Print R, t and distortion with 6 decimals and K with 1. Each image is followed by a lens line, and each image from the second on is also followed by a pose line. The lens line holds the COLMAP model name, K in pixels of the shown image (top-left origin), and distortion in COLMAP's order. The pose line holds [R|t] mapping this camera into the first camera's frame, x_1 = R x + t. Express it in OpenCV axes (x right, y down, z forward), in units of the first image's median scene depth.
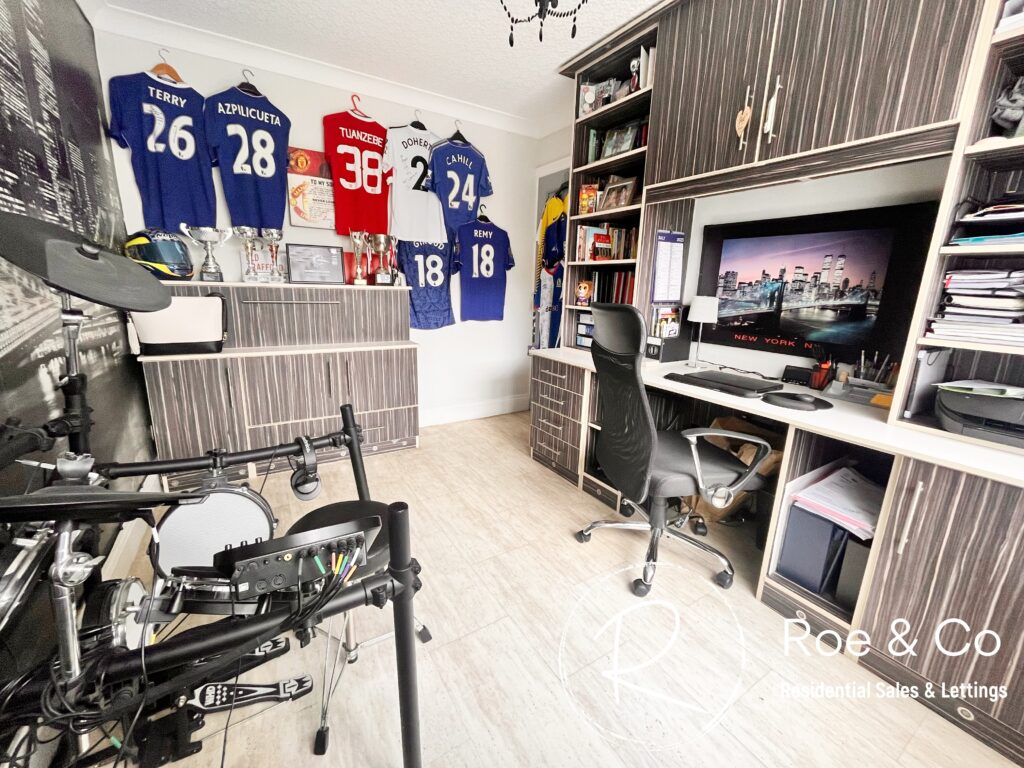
lens RADIAL K [[415.2, 0, 511.9], [0, 415.2, 380.6], [0, 0, 1]] dist [-0.003599, 0.000528]
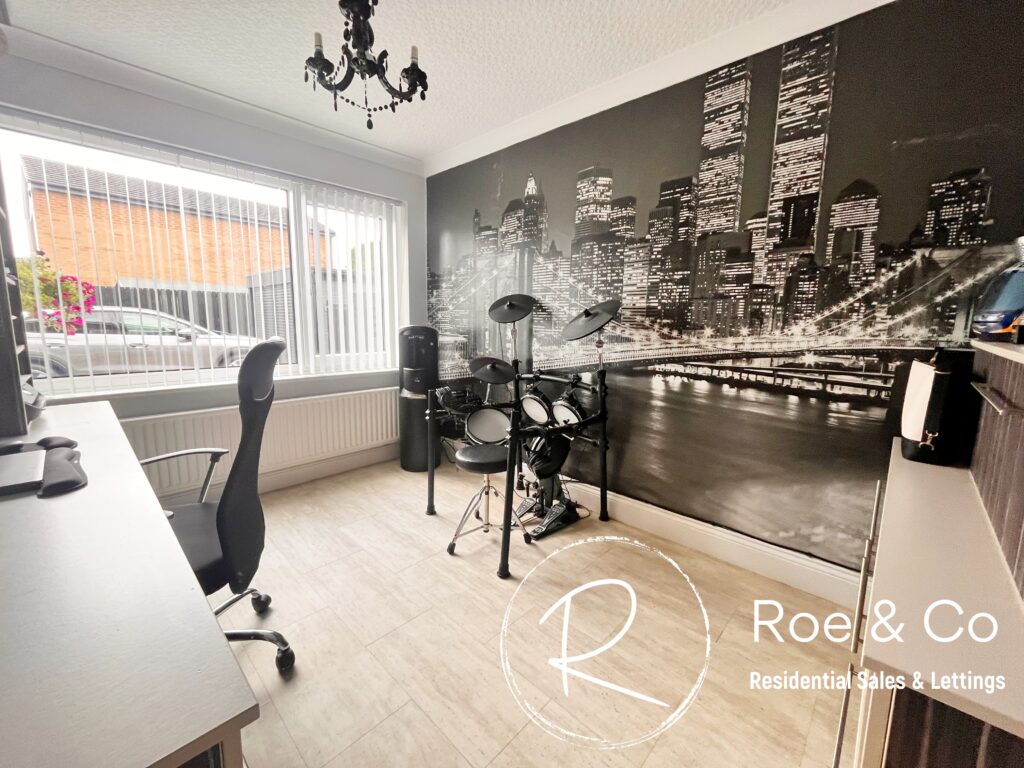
lens RADIAL K [[415.2, 0, 511.0], [0, 415.2, 381.7], [0, 0, 1]] dist [-0.003599, 0.000528]
pose [[-0.967255, -0.004937, -0.253757, -0.026173], [-0.094232, 0.935332, 0.340989, -0.427672], [0.235663, 0.353735, -0.905171, 1.866055]]
